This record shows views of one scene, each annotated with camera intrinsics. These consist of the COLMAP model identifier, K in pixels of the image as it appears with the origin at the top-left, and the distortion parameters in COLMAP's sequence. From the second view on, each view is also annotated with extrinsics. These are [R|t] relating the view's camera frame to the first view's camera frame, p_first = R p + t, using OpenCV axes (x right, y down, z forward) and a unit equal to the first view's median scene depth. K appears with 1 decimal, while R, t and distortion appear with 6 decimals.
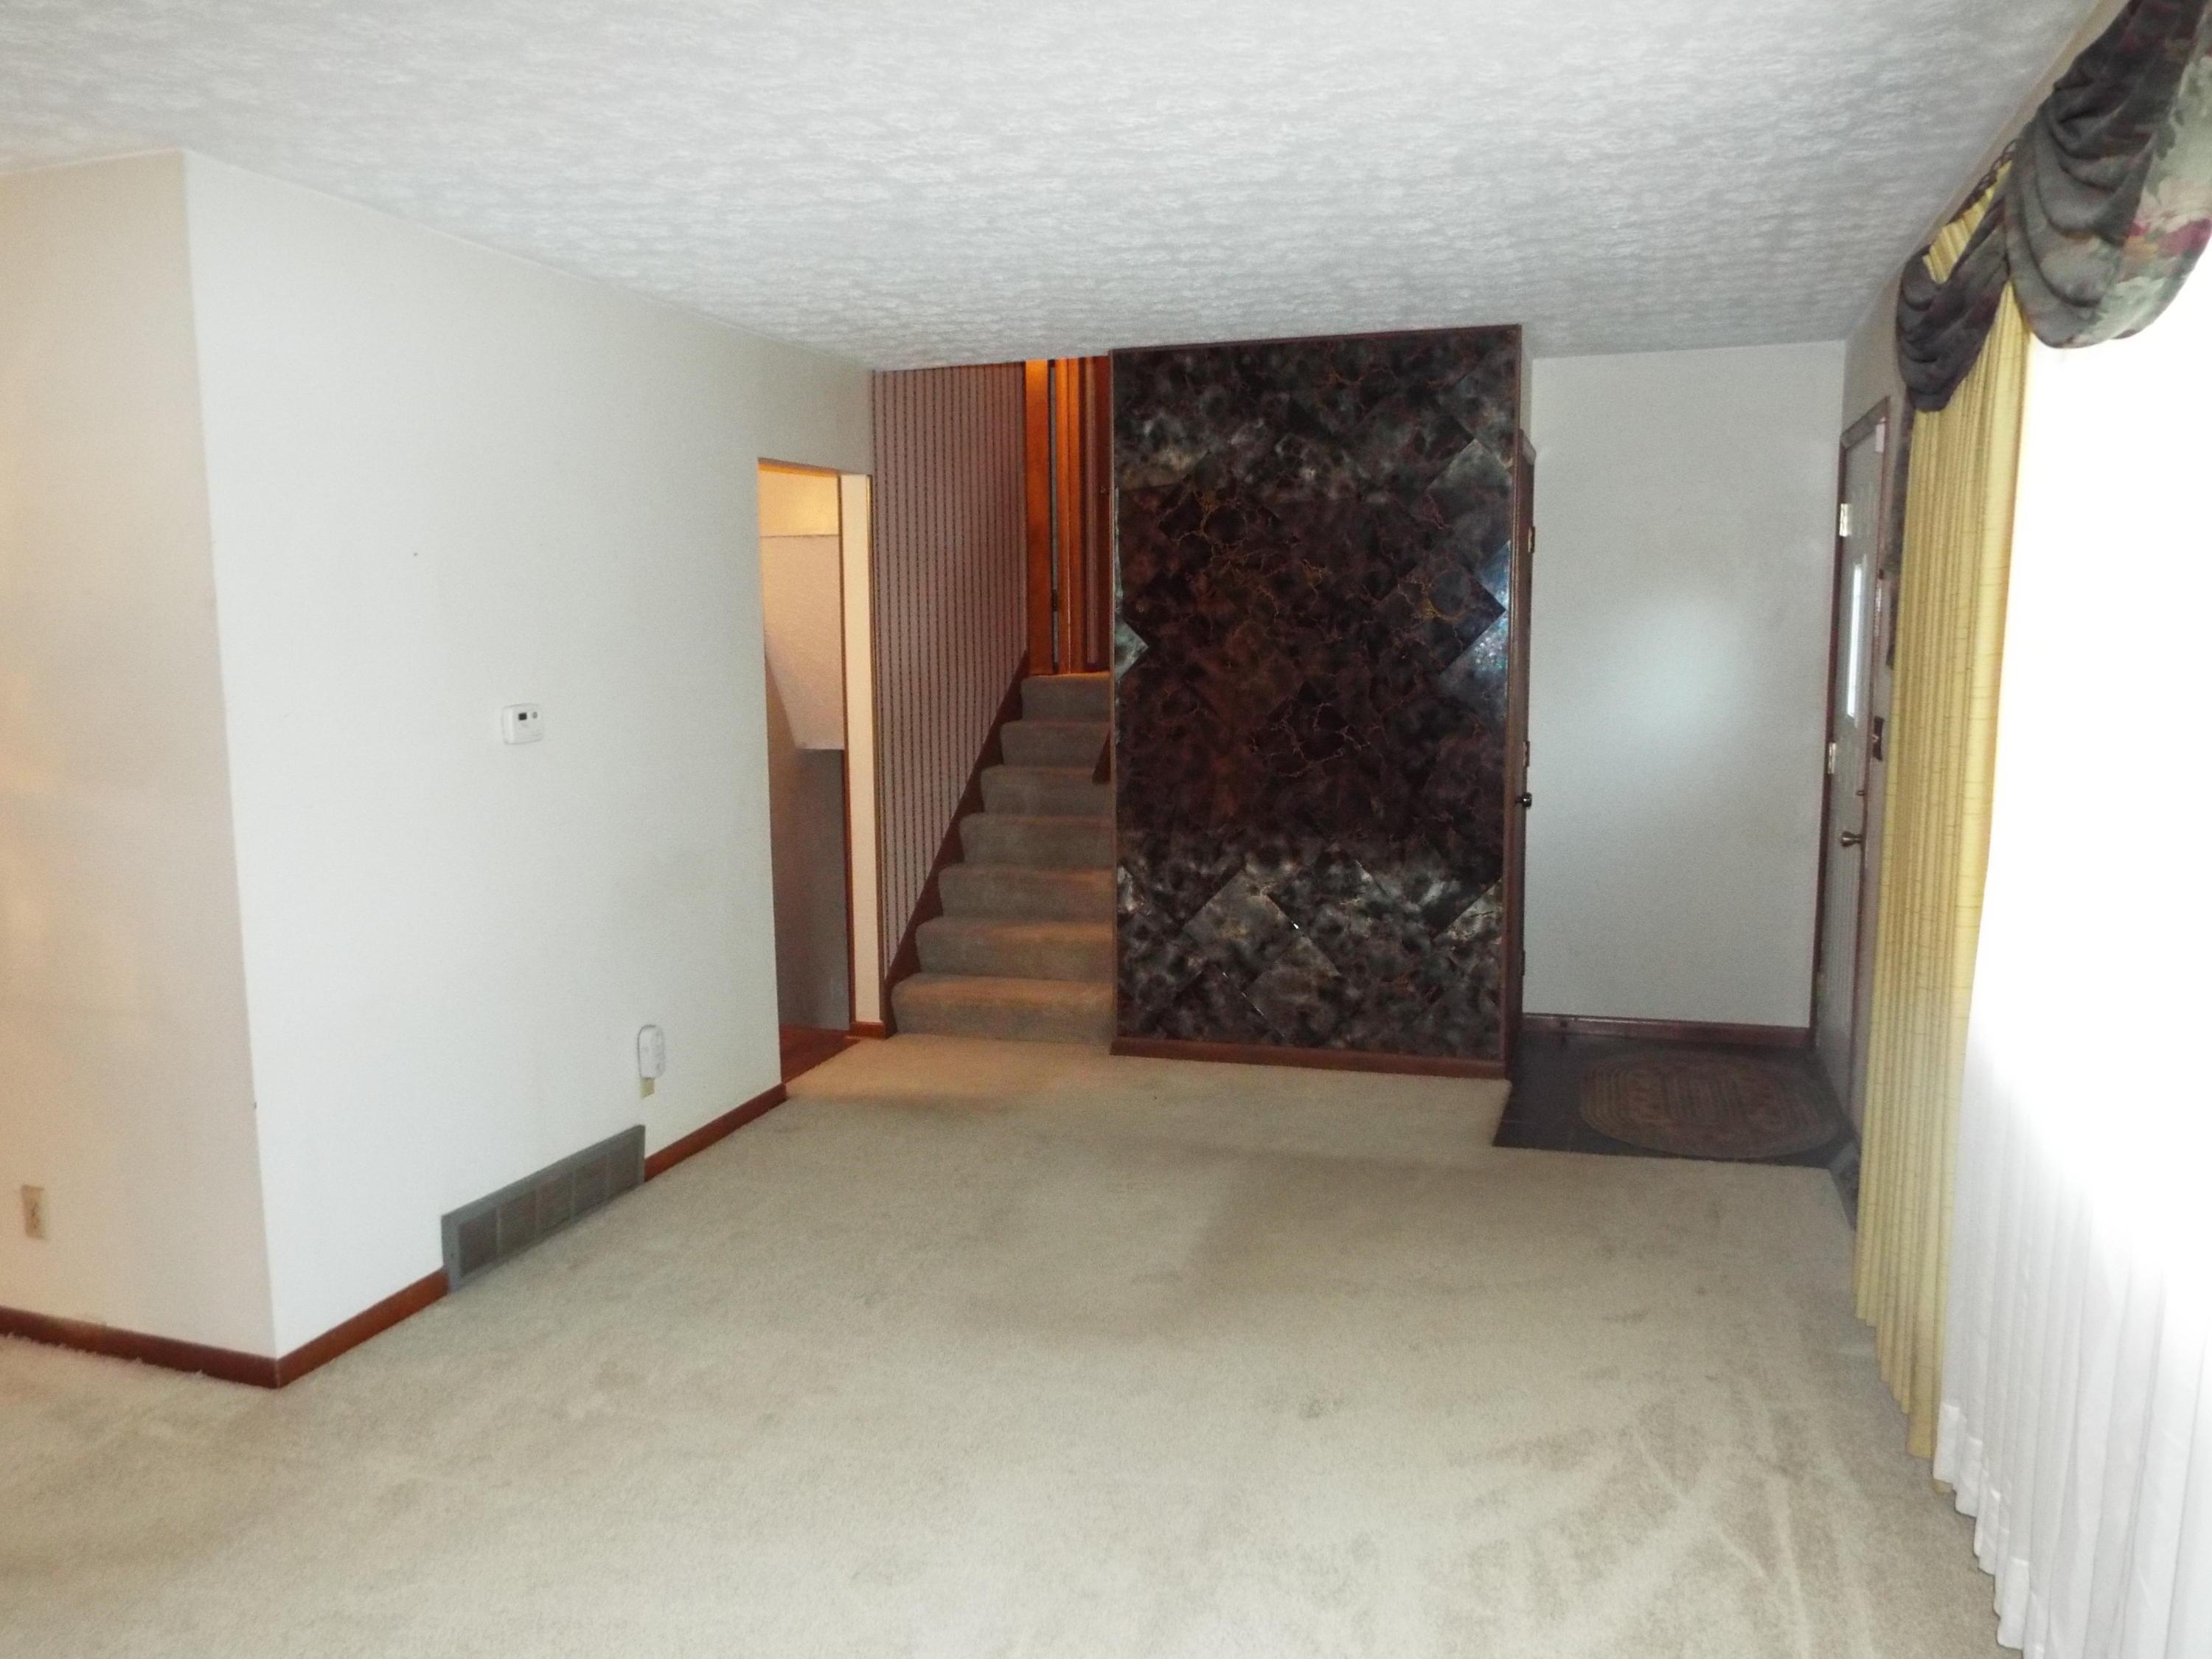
lens RADIAL K [[1625.9, 0, 1112.6], [0, 1625.9, 836.9], [0, 0, 1]] dist [-0.014639, 0.012281]
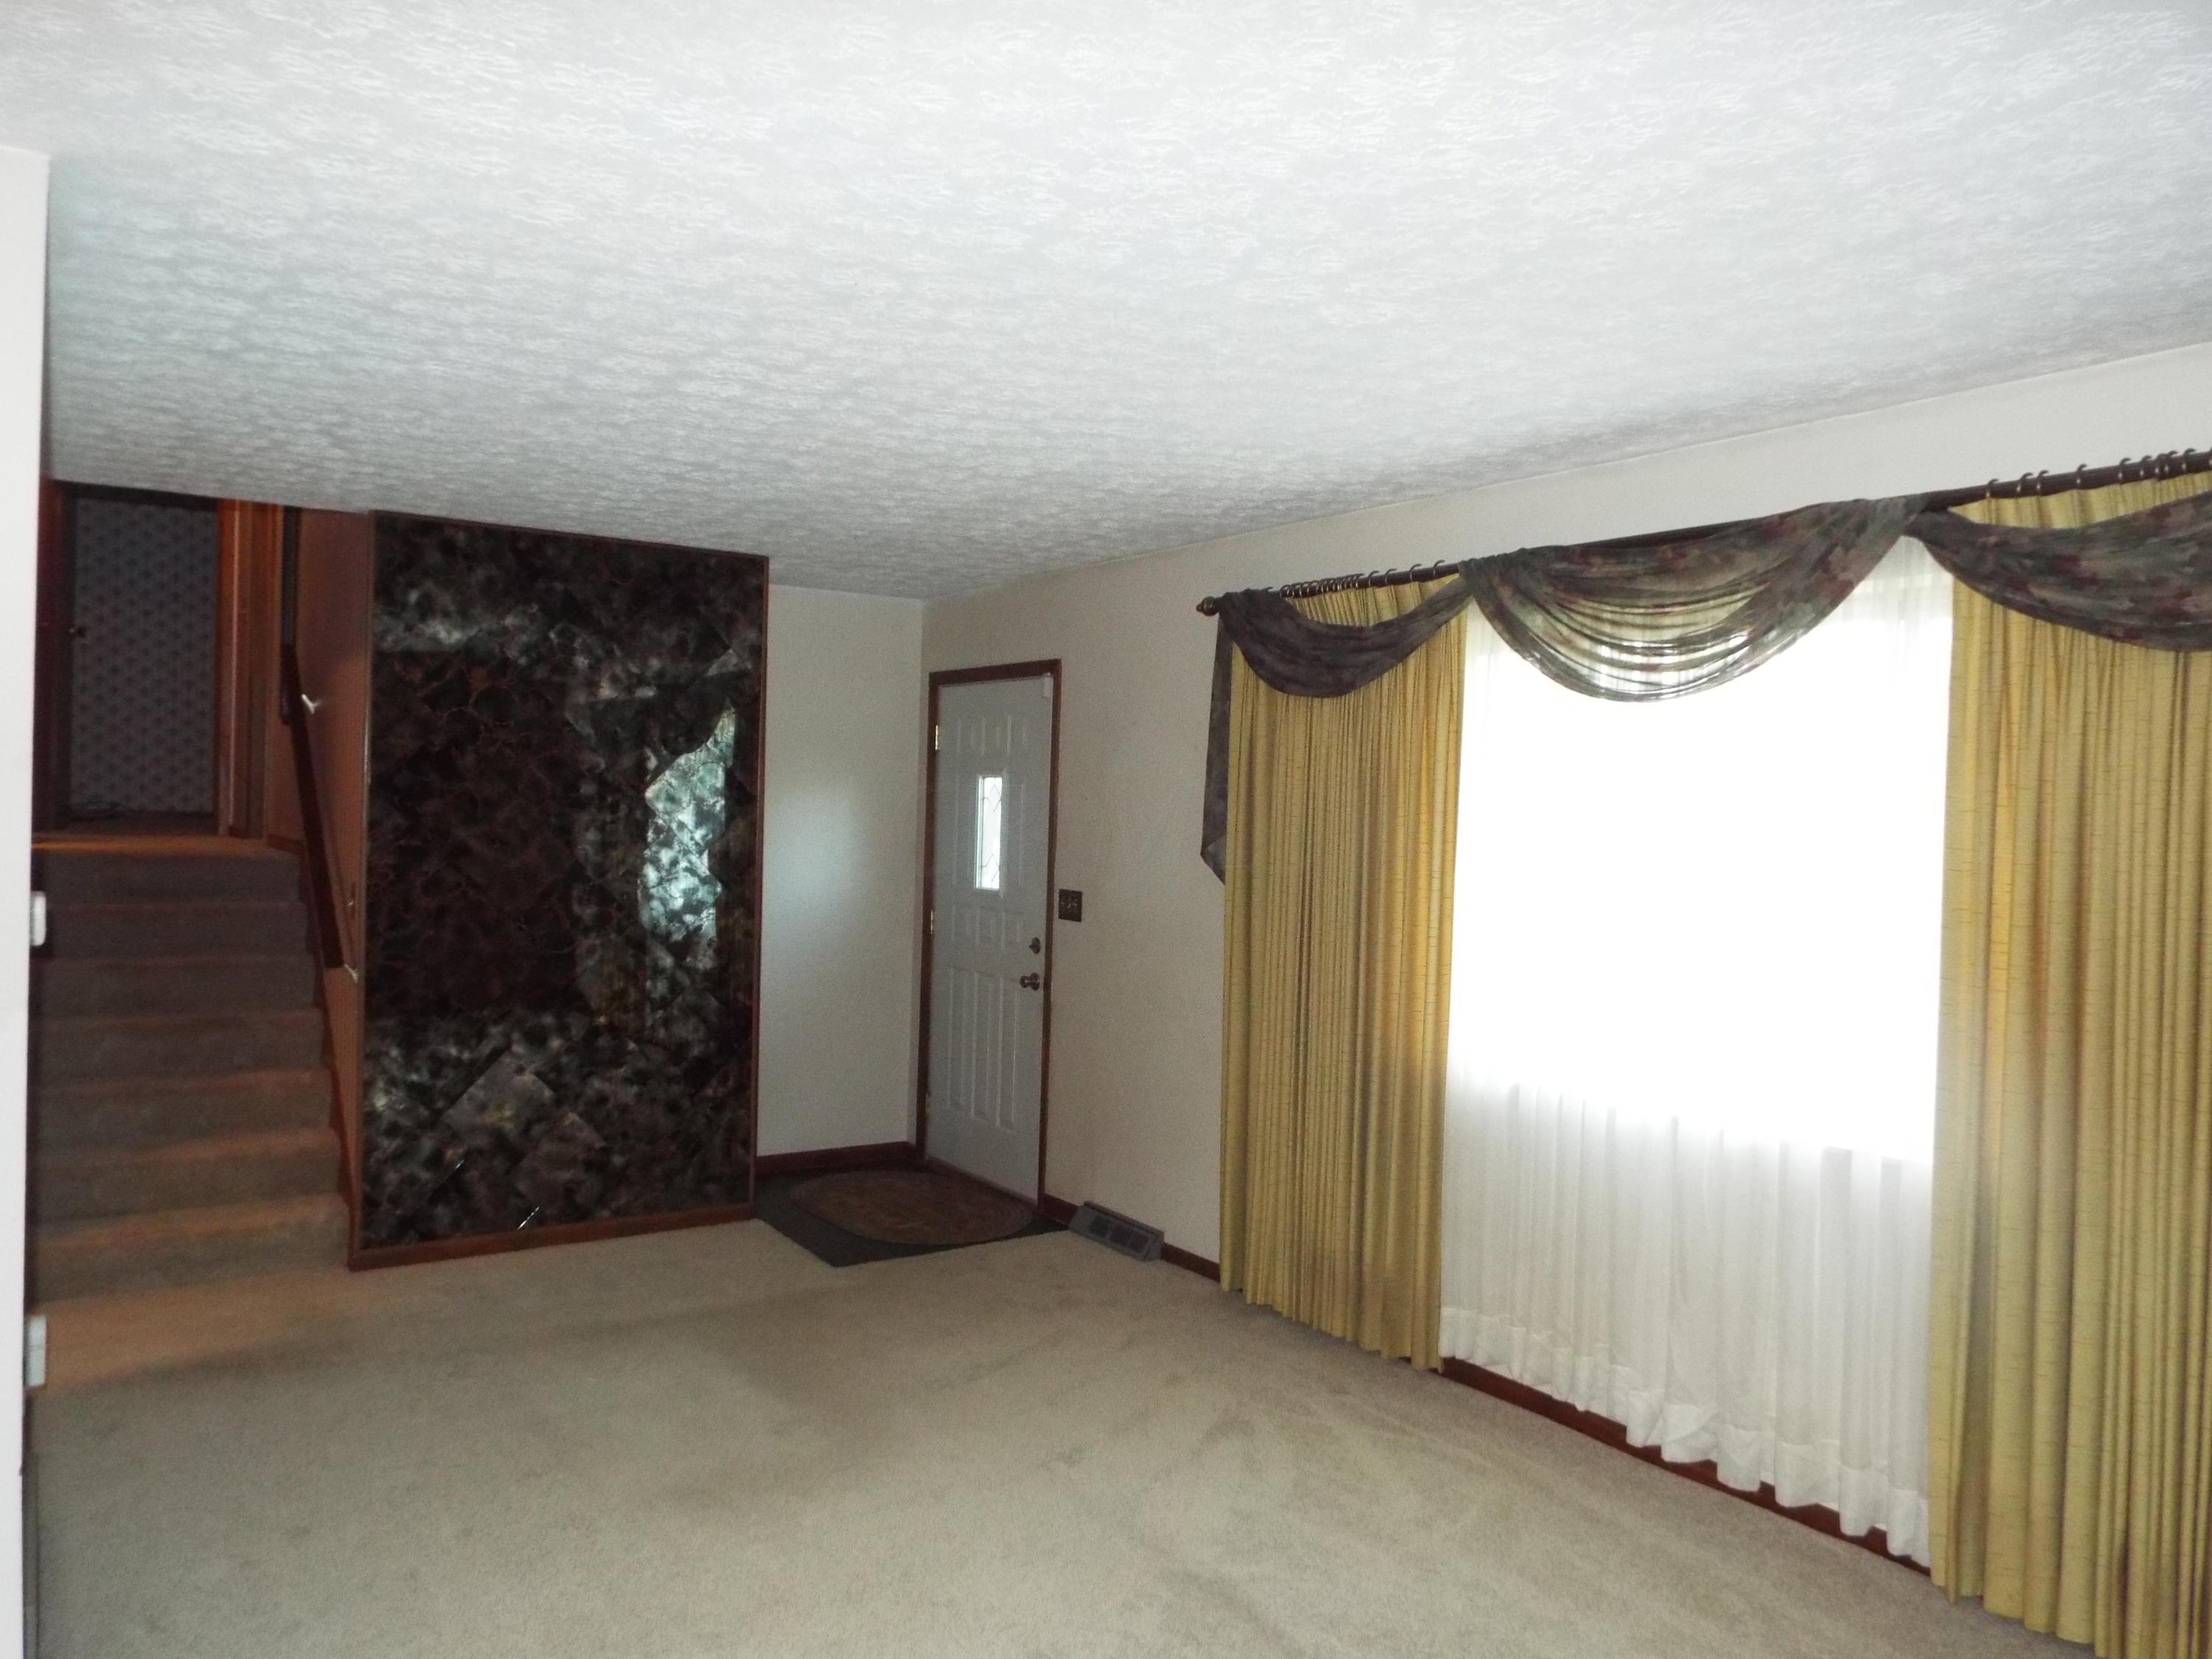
lens RADIAL K [[1625.9, 0, 1125.5], [0, 1625.9, 826.4], [0, 0, 1]] dist [-0.014639, 0.012281]
pose [[0.614538, 0.019982, 0.788634, -0.475152], [0.065248, 0.994967, -0.076053, -0.015996], [-0.786185, 0.098194, 0.610141, 0.096452]]
